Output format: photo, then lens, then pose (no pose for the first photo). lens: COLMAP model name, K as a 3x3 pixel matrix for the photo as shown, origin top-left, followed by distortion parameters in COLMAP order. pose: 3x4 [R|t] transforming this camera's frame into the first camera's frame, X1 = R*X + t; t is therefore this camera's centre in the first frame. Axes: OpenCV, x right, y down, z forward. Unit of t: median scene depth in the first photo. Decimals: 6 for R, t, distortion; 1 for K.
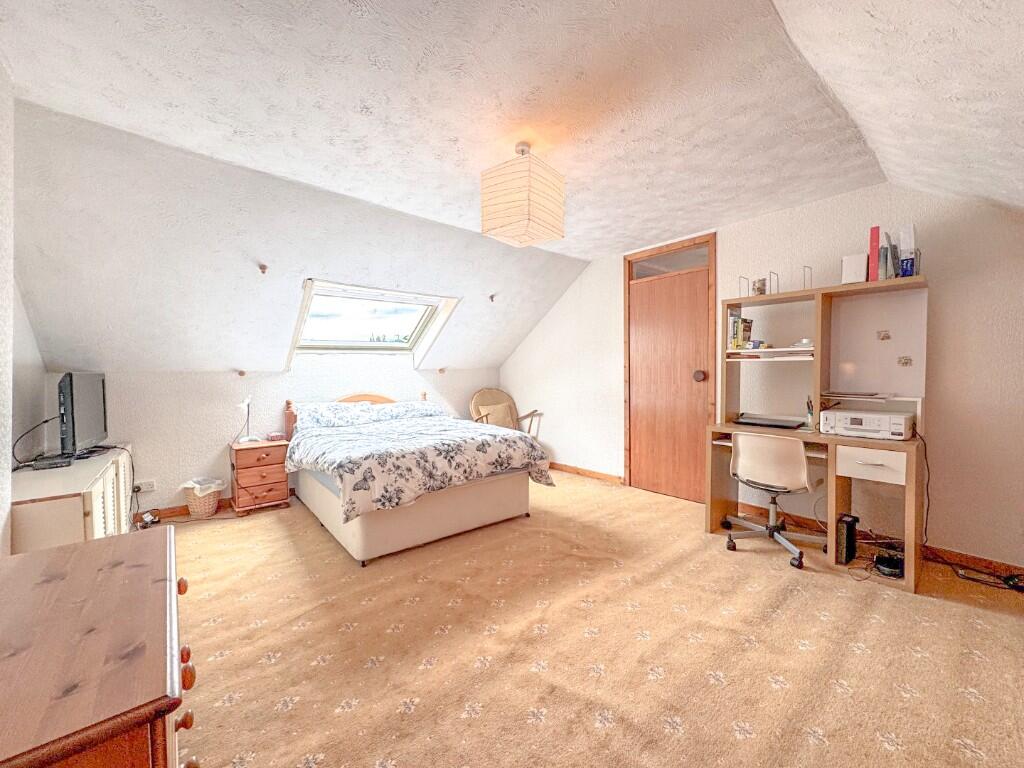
lens RADIAL K [[411.7, 0, 509.5], [0, 411.7, 380.7], [0, 0, 1]] dist [0.001696, 0.000015]
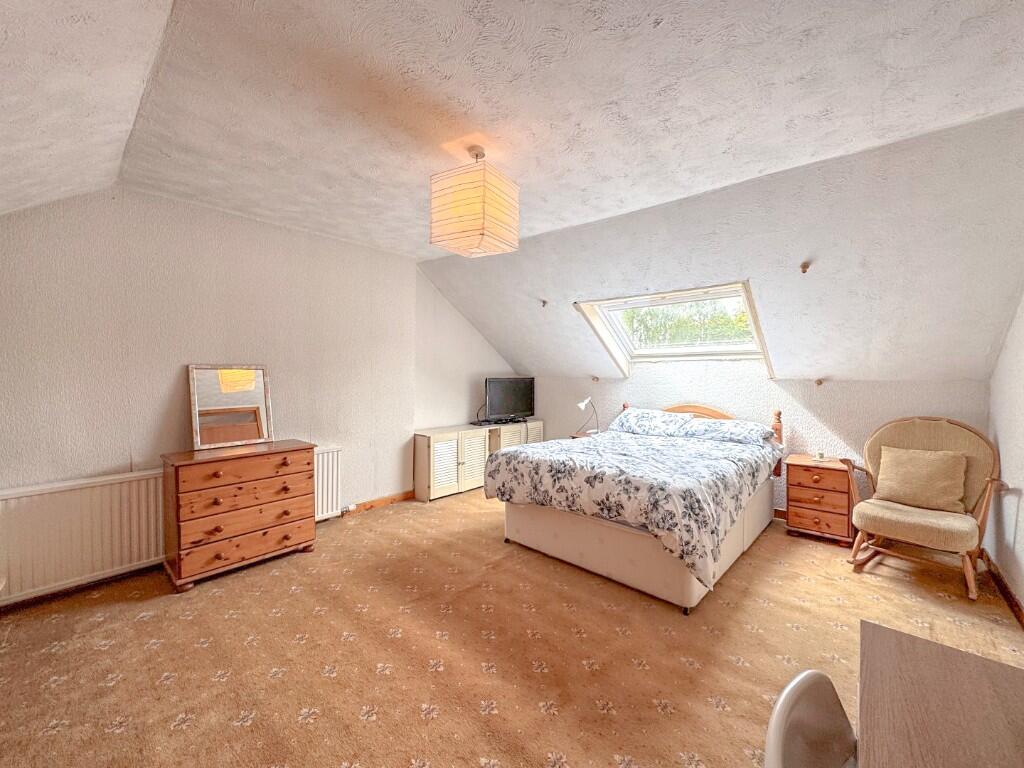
lens RADIAL K [[411.7, 0, 510.2], [0, 411.7, 380.9], [0, 0, 1]] dist [0.001696, 0.000015]
pose [[0.142905, 0.035633, -0.989095, 0.772336], [-0.024686, 0.999169, 0.032430, -0.065356], [0.989428, 0.019782, 0.143666, 0.752998]]
